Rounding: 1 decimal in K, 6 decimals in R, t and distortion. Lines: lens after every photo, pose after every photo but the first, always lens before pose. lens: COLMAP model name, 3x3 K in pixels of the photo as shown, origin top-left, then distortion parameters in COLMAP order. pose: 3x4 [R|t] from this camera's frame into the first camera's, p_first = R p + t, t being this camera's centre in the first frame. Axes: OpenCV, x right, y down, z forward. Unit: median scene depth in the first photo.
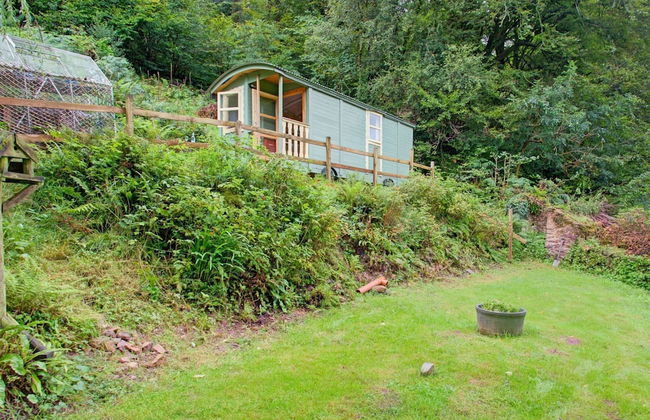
lens RADIAL K [[414.0, 0, 325.0], [0, 414.0, 210.0], [0, 0, 1]] dist [-0.025181, 0.001496]
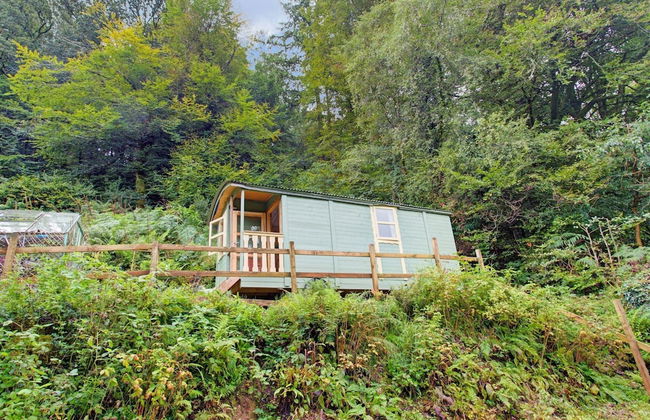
lens RADIAL K [[337.2, 0, 312.1], [0, 337.2, 207.9], [0, 0, 1]] dist [-0.002044, 0.000314]
pose [[0.900706, -0.236802, -0.364215, 0.273532], [0.098945, 0.928165, -0.358776, 0.006441], [0.423011, 0.287115, 0.859434, 0.369529]]
